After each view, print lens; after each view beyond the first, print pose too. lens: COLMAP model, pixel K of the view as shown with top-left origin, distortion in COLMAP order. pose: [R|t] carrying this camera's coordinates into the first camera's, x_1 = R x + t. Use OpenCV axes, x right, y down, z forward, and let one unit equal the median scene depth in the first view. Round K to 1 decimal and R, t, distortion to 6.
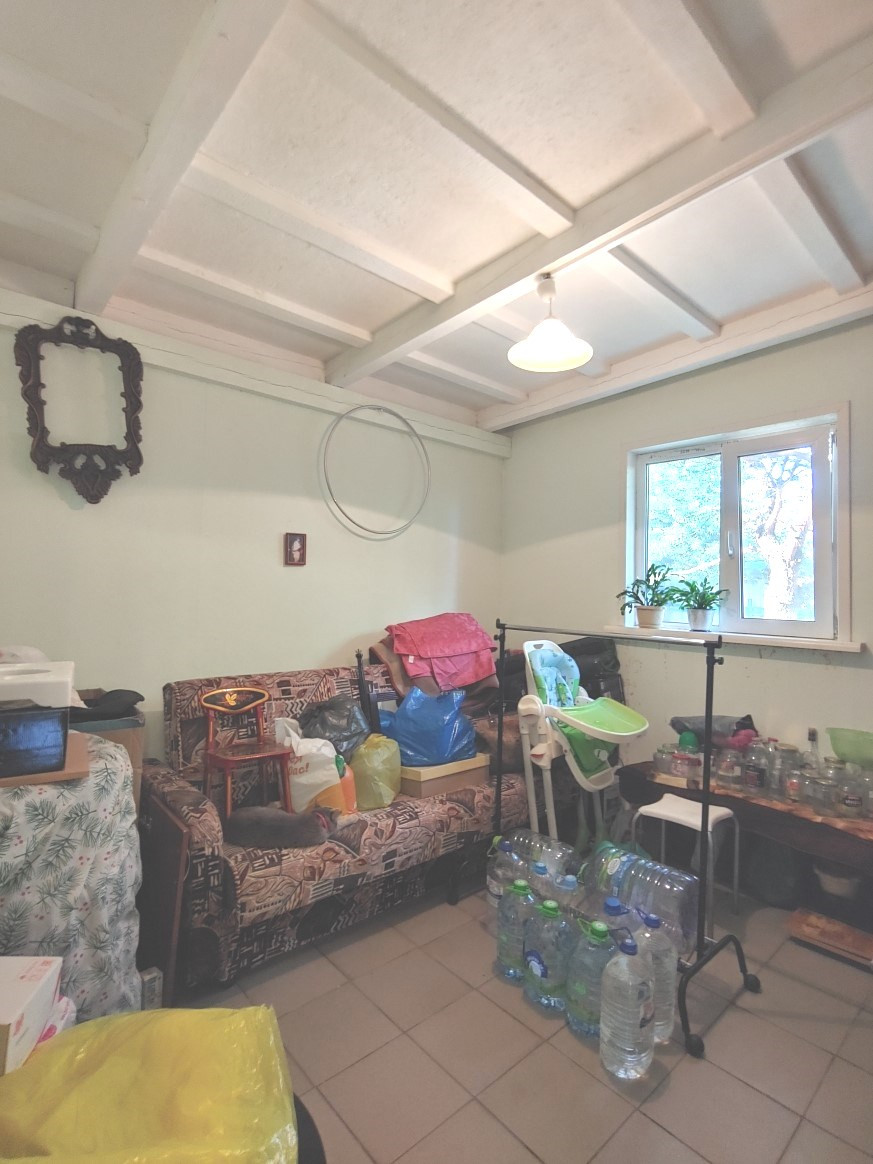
lens RADIAL K [[560.4, 0, 439.6], [0, 560.4, 580.3], [0, 0, 1]] dist [-0.012657, -0.003244]
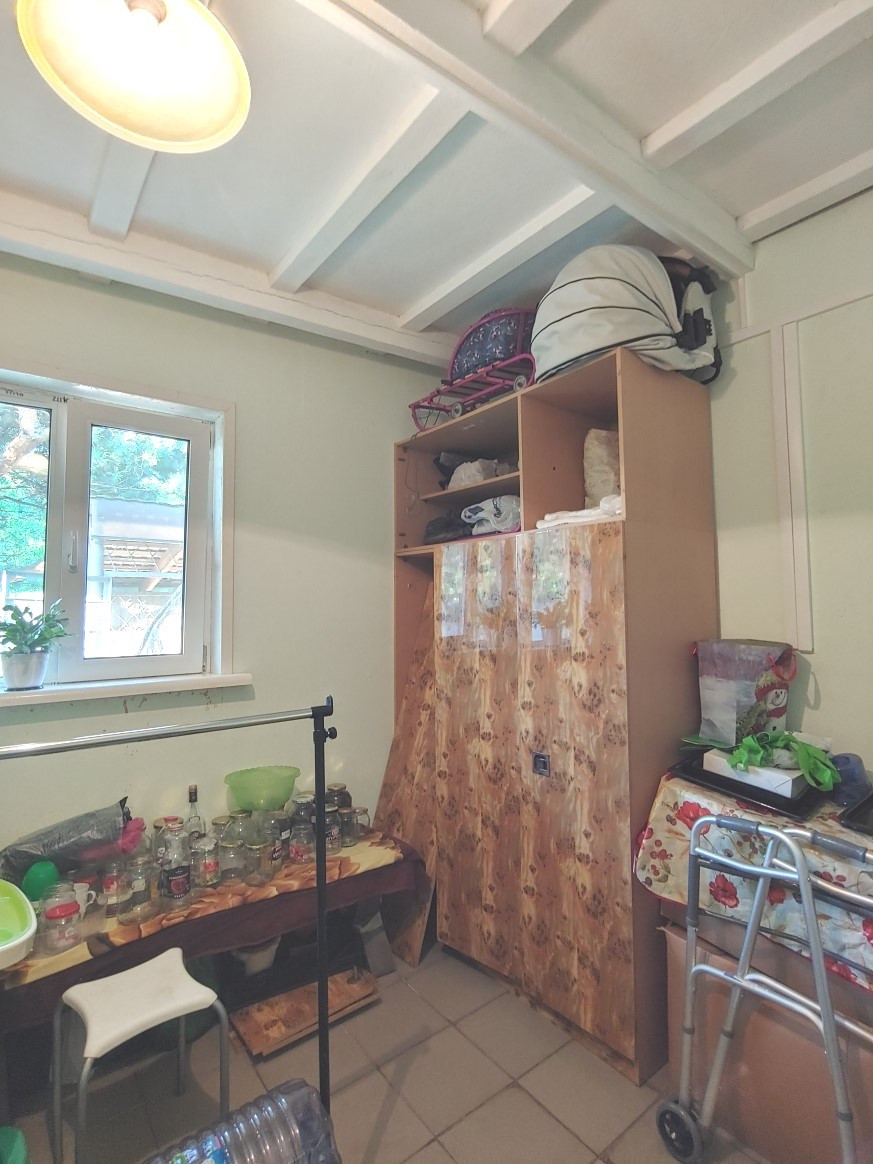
lens RADIAL K [[560.4, 0, 438.7], [0, 560.4, 575.5], [0, 0, 1]] dist [-0.012657, -0.003244]
pose [[0.051666, 0.026399, 0.998315, -0.141867], [-0.011695, 0.999598, -0.025827, -0.026438], [-0.998596, -0.010341, 0.051954, 0.609340]]
